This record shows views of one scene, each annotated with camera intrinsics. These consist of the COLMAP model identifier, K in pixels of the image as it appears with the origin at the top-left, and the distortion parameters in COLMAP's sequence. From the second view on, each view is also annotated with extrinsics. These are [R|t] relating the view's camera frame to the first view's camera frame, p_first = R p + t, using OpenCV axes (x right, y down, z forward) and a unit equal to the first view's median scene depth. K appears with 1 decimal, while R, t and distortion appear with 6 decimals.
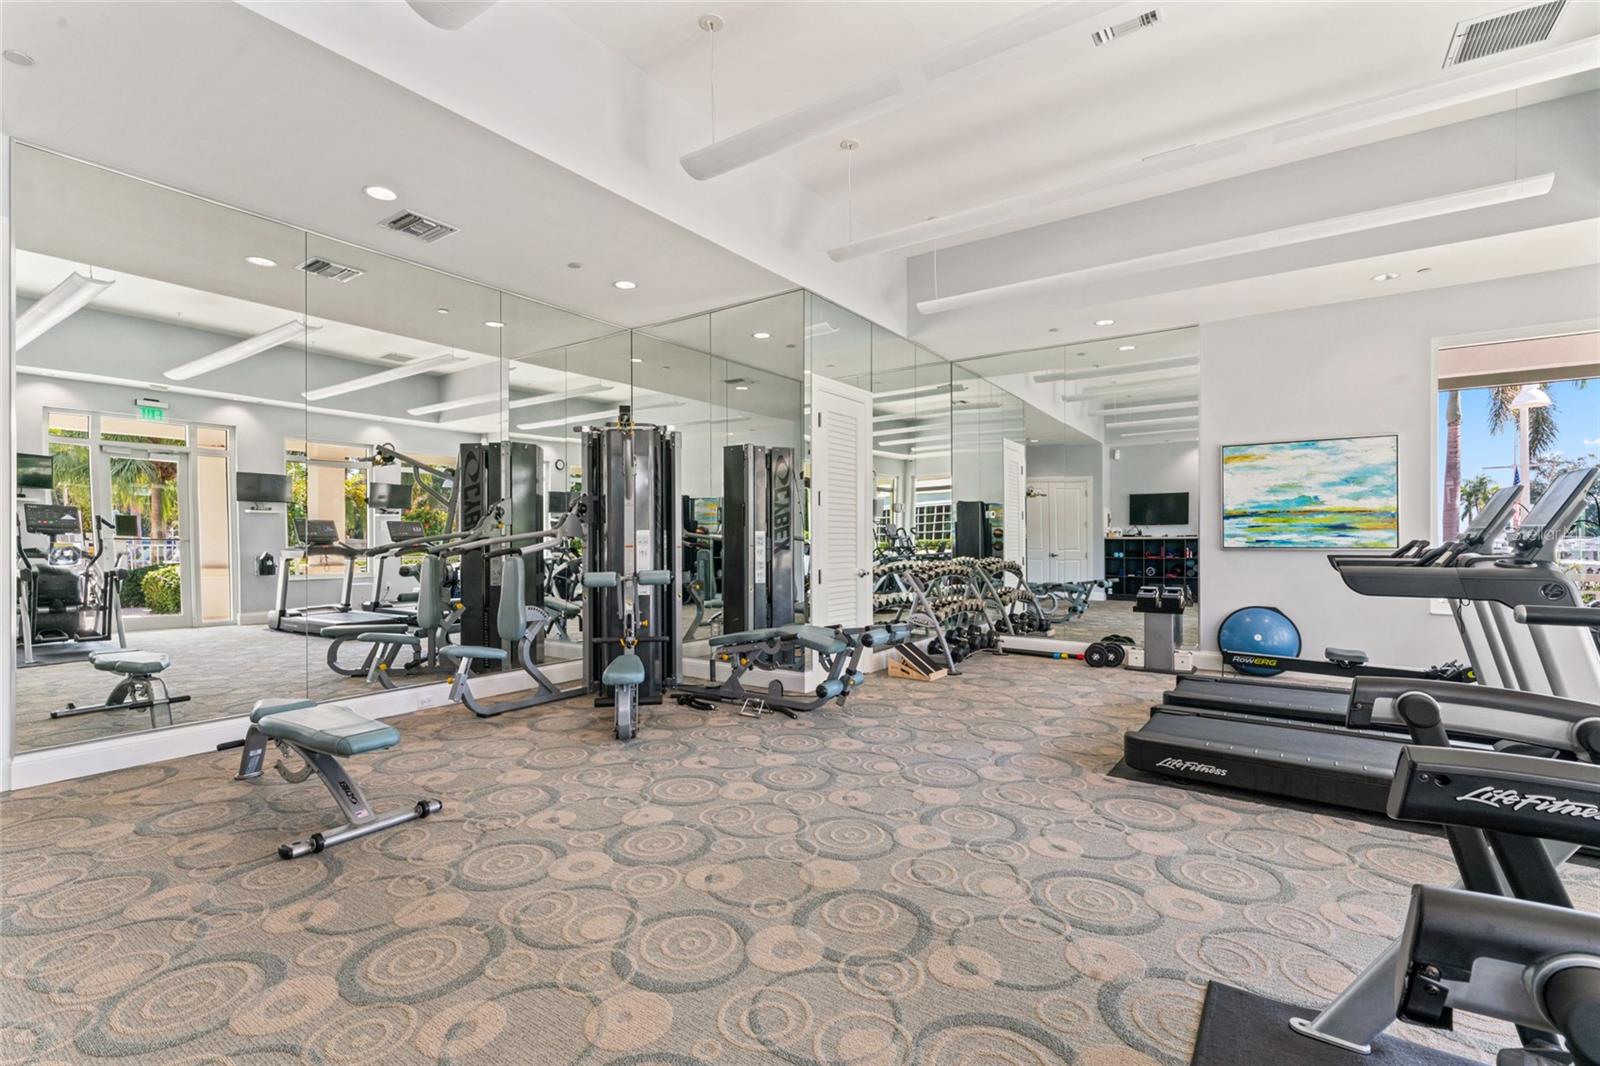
lens RADIAL K [[723.3, 0, 800.0], [0, 723.3, 533.0], [0, 0, 1]] dist [0.001178, 0.000296]
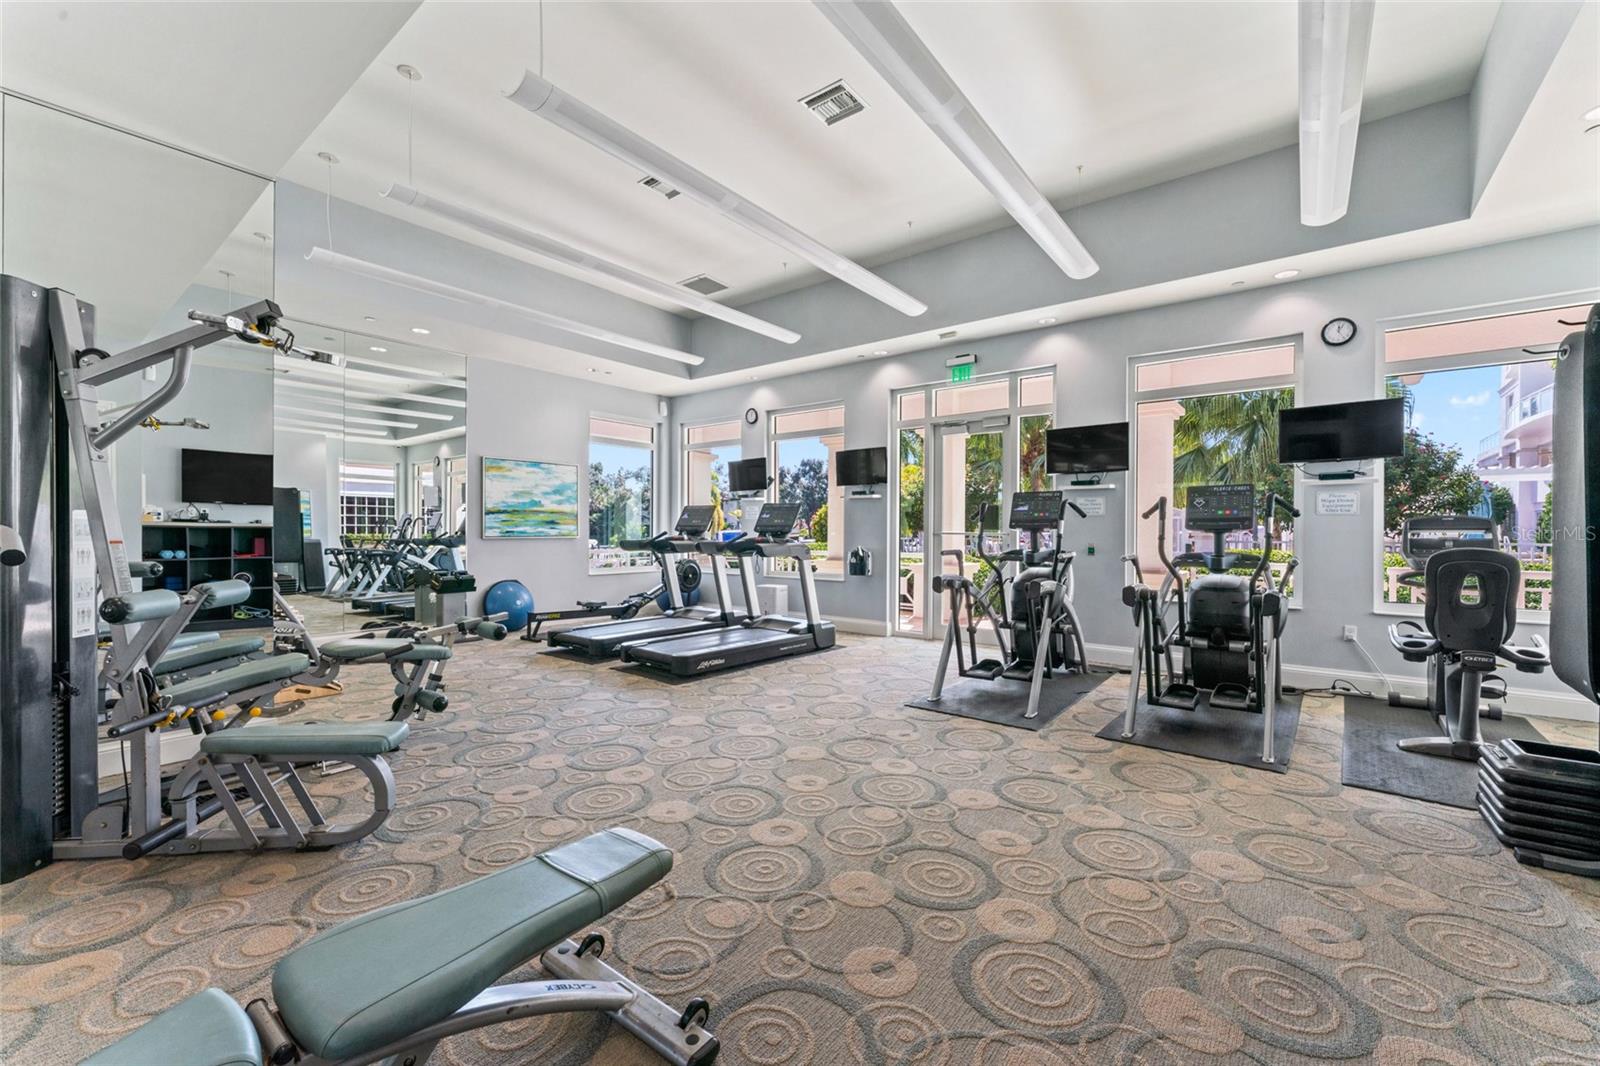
lens RADIAL K [[647.5, 0, 801.1], [0, 647.5, 525.2], [0, 0, 1]] dist [-0.000649, -0.000086]
pose [[0.059936, 0.010314, 0.998149, -0.809136], [-0.008527, 0.999915, -0.009821, 0.008832], [-0.998166, -0.007923, 0.060019, 0.582680]]
